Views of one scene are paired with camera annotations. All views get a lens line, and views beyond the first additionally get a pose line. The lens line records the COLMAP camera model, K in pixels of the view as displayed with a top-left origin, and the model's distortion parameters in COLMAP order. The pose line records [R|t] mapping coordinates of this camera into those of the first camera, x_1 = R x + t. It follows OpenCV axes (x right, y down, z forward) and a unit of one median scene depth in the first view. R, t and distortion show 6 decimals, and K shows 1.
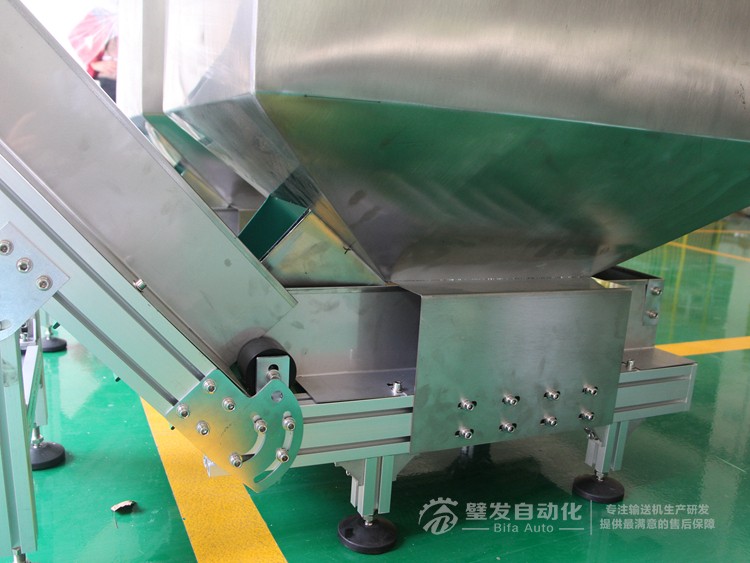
lens RADIAL K [[670.4, 0, 375.0], [0, 670.4, 281.5], [0, 0, 1]] dist [-0.194049, 0.133070]
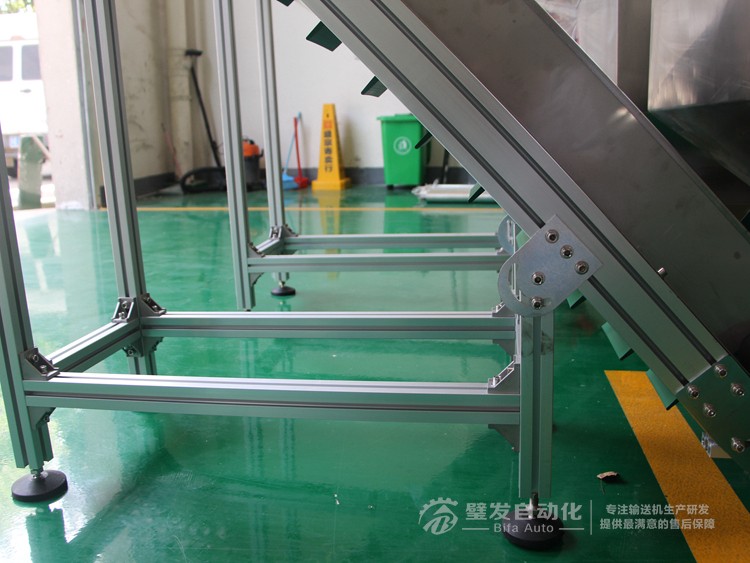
lens RADIAL K [[670.4, 0, 375.0], [0, 670.4, 281.5], [0, 0, 1]] dist [-0.194049, 0.133070]
pose [[0.811181, 0.040014, -0.583425, -0.092965], [-0.033967, 0.999196, 0.021303, 0.010528], [0.583808, 0.002537, 0.811887, -0.136029]]
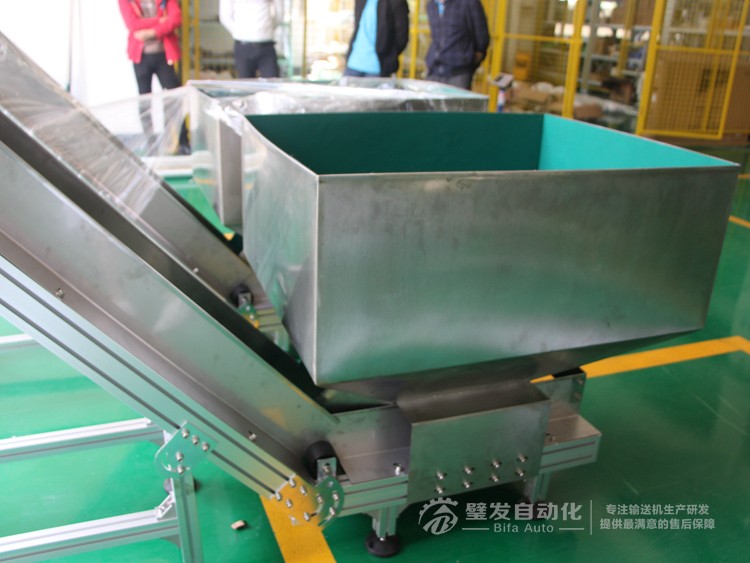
lens RADIAL K [[637.6, 0, 375.0], [0, 637.6, 281.5], [0, 0, 1]] dist [-0.215661, 0.114434]
pose [[0.998051, 0.001345, -0.062391, 0.072492], [0.006915, 0.991228, 0.131980, -0.537887], [0.062021, -0.132154, 0.989287, -0.535204]]
